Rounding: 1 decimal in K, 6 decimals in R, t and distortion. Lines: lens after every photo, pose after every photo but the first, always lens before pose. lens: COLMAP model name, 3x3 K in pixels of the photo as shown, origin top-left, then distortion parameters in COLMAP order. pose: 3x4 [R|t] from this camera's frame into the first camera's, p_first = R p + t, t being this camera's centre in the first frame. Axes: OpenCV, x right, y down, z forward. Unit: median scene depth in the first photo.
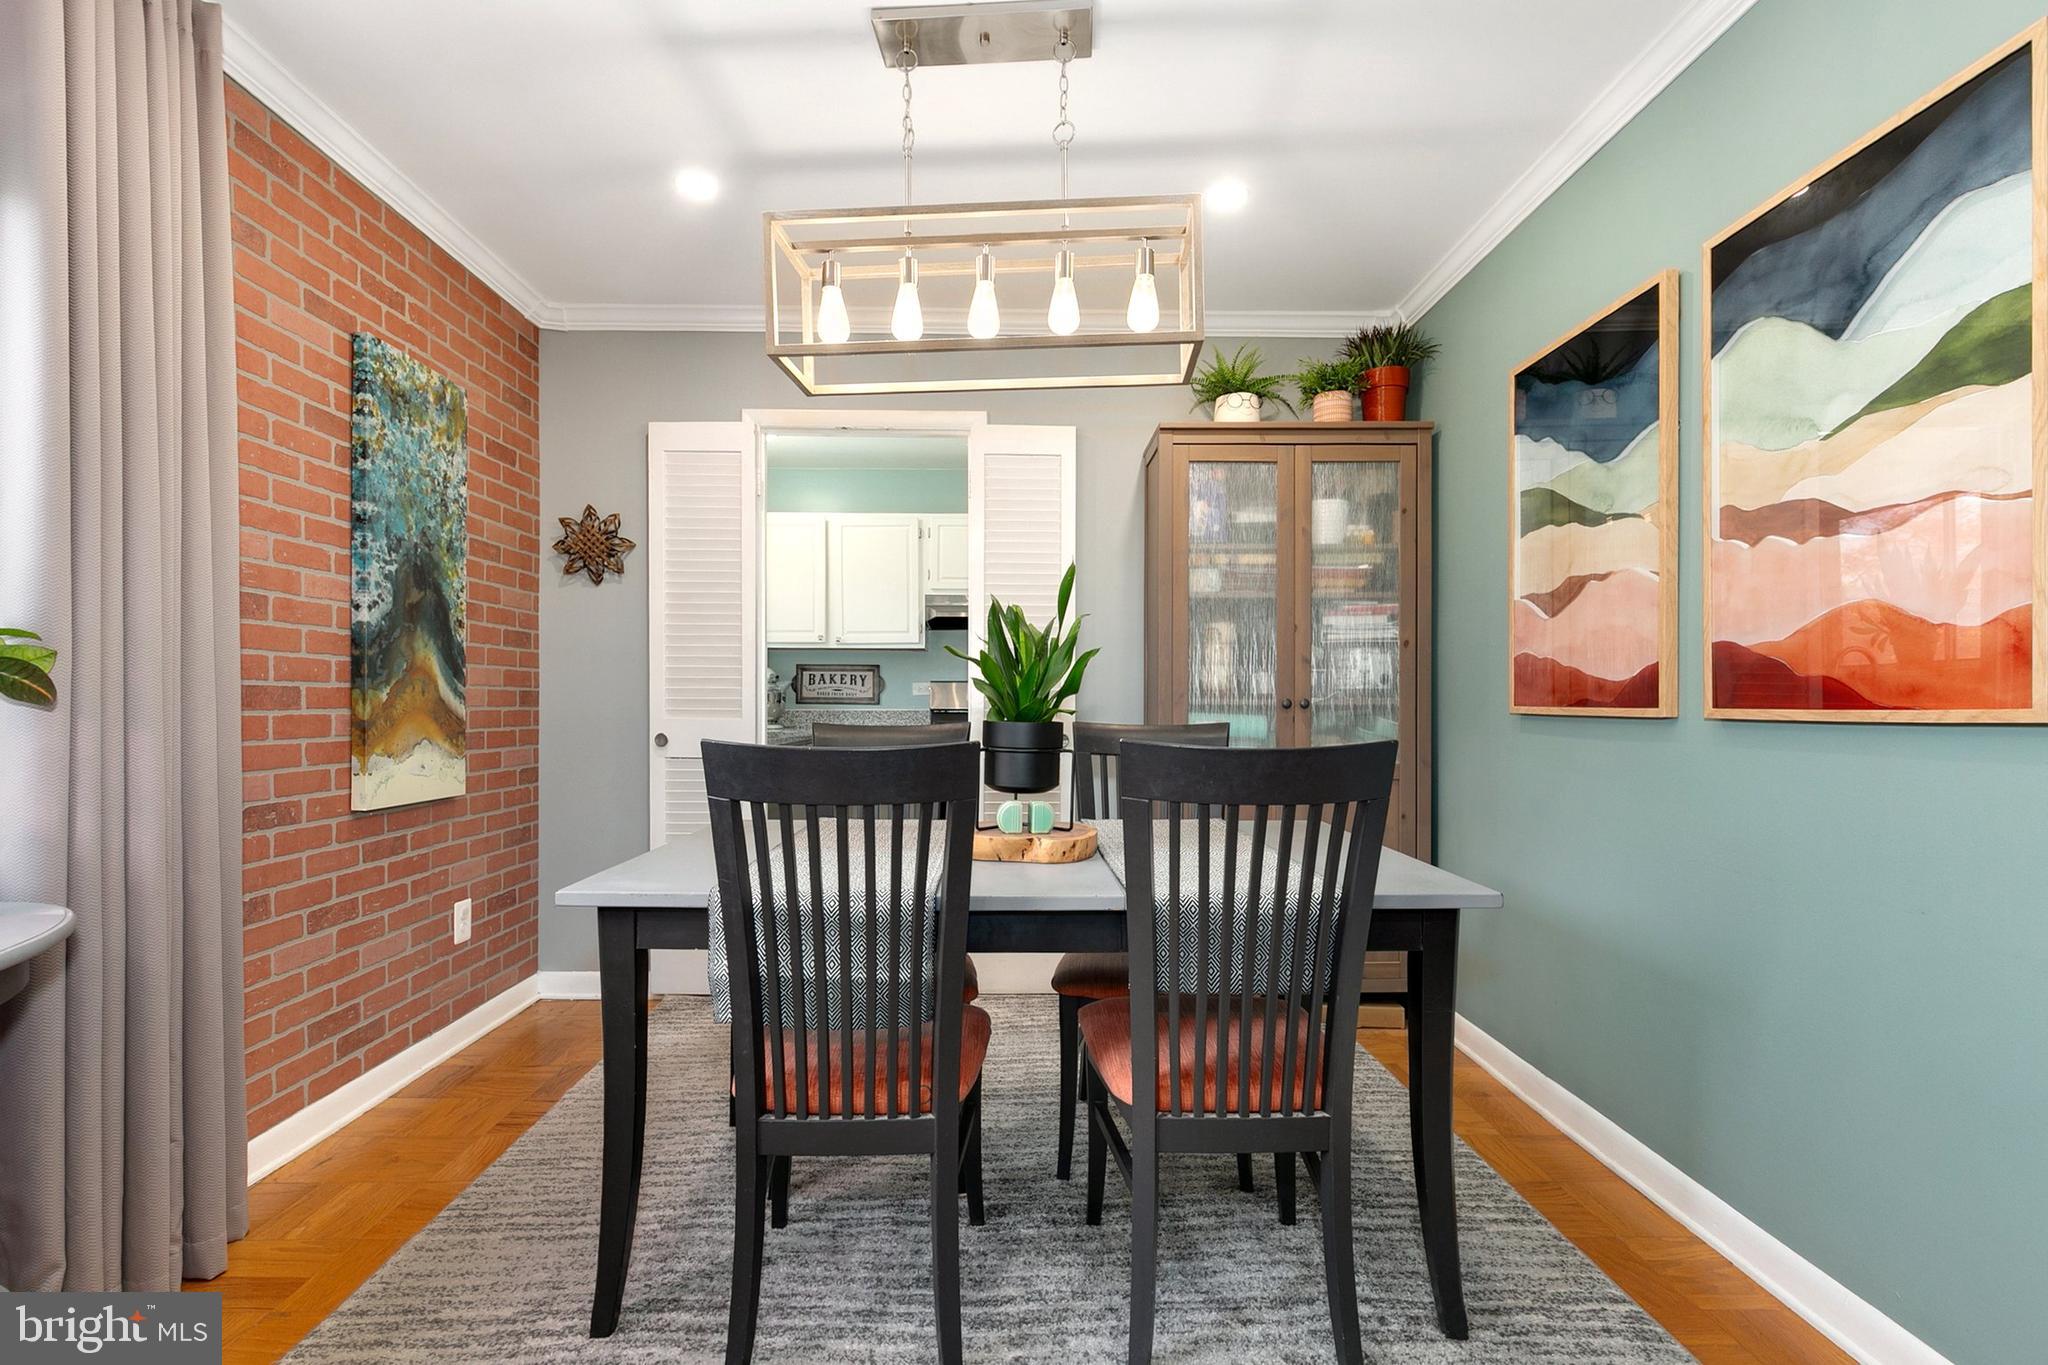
lens RADIAL K [[961.8, 0, 1026.0], [0, 961.8, 692.1], [0, 0, 1]] dist [0.012871, -0.001060]
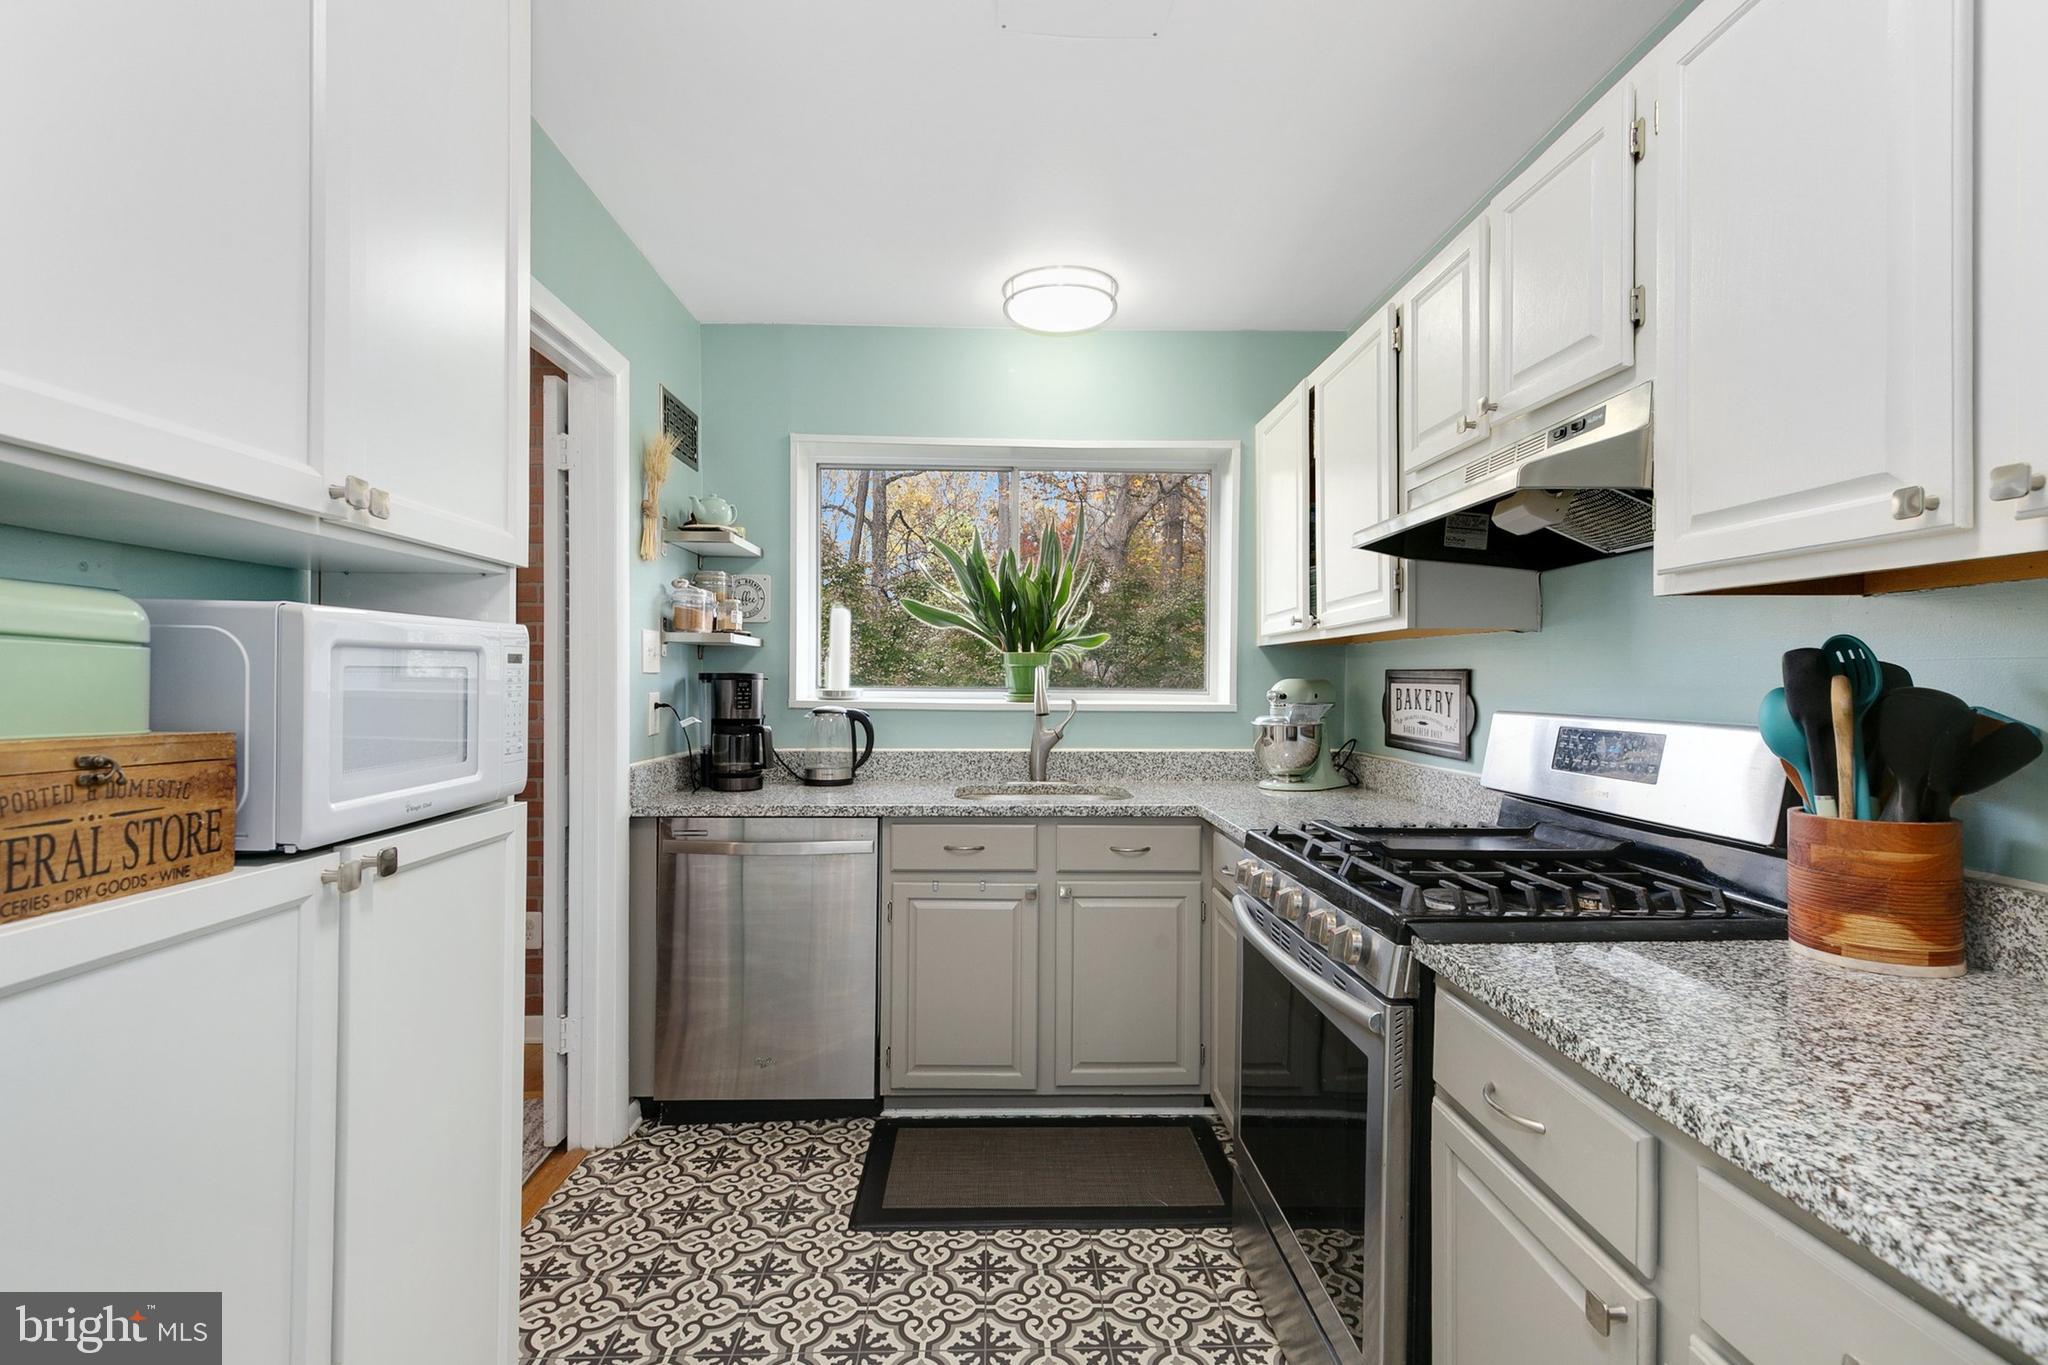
lens RADIAL K [[946.9, 0, 996.2], [0, 946.9, 683.7], [0, 0, 1]] dist [0.011970, -0.001099]
pose [[-0.010405, 0.005481, -0.999931, 0.544705], [0.001419, 0.999984, 0.005467, -0.048318], [0.999945, -0.001362, -0.010412, 1.583424]]
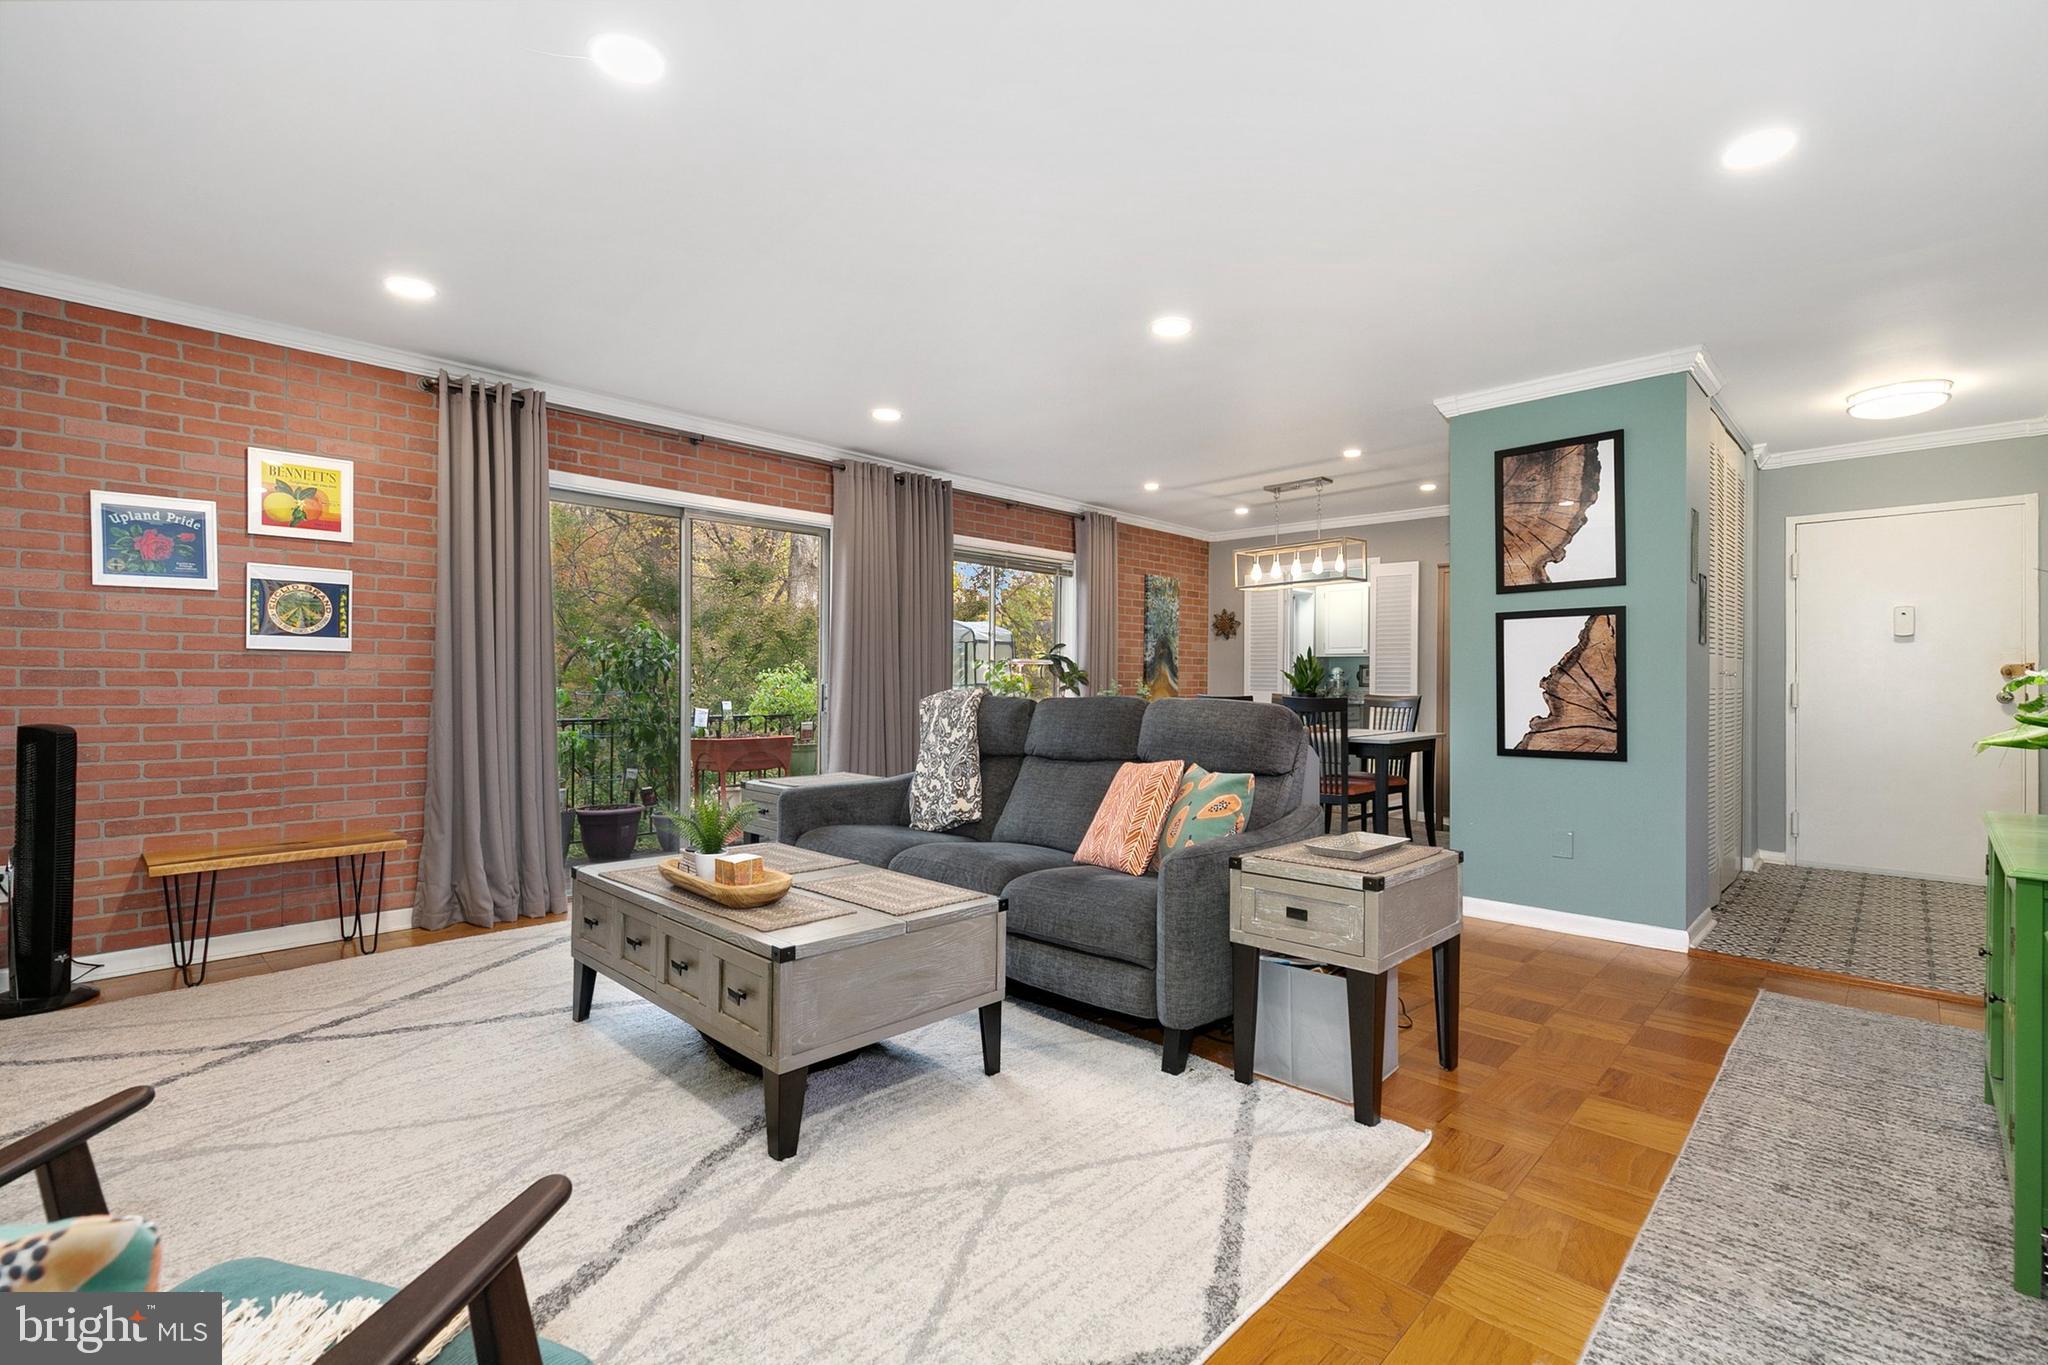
lens RADIAL K [[926.5, 0, 1016.0], [0, 926.5, 684.8], [0, 0, 1]] dist [0.009209, -0.000057]
pose [[0.698039, 0.008232, -0.716012, 1.103139], [-0.000902, 0.999943, 0.010616, -0.019474], [0.716059, -0.006764, 0.698007, -1.332882]]
